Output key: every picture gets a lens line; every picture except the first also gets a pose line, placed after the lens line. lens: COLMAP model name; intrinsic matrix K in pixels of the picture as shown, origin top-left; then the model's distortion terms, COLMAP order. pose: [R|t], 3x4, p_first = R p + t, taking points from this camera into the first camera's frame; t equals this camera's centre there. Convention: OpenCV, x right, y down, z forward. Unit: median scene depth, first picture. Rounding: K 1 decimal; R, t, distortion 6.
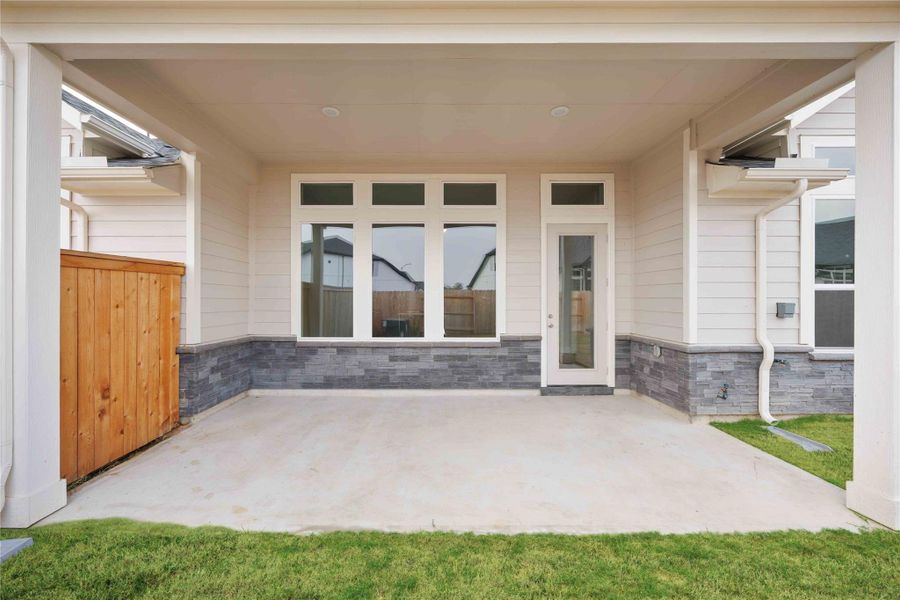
lens RADIAL K [[341.2, 0, 446.2], [0, 341.2, 298.4], [0, 0, 1]] dist [-0.001783, -0.000009]
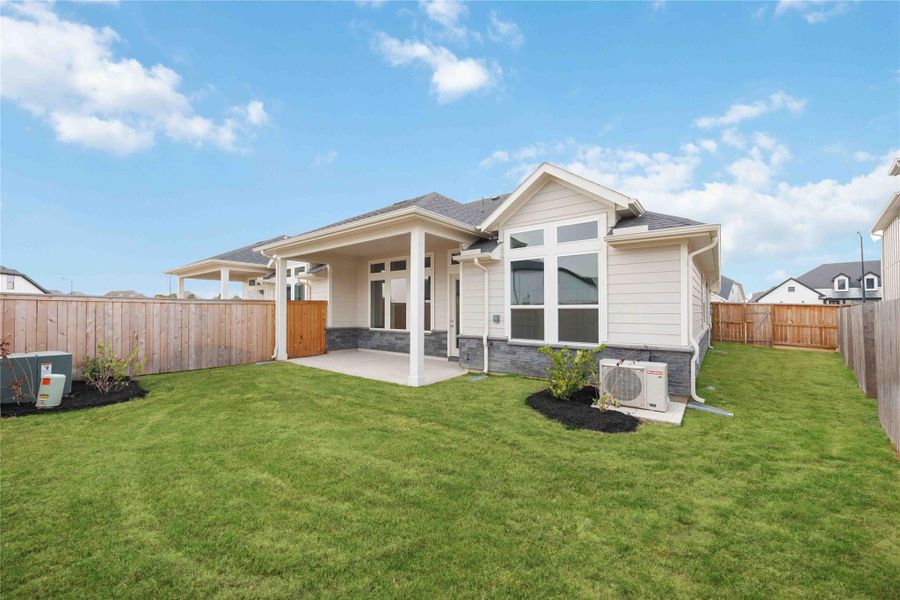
lens RADIAL K [[341.2, 0, 446.2], [0, 341.2, 298.4], [0, 0, 1]] dist [-0.001783, -0.000009]
pose [[0.782558, -0.021668, -0.622201, 1.591833], [0.005382, 0.999592, -0.028042, -0.023599], [0.622555, 0.018596, 0.782355, -0.590002]]
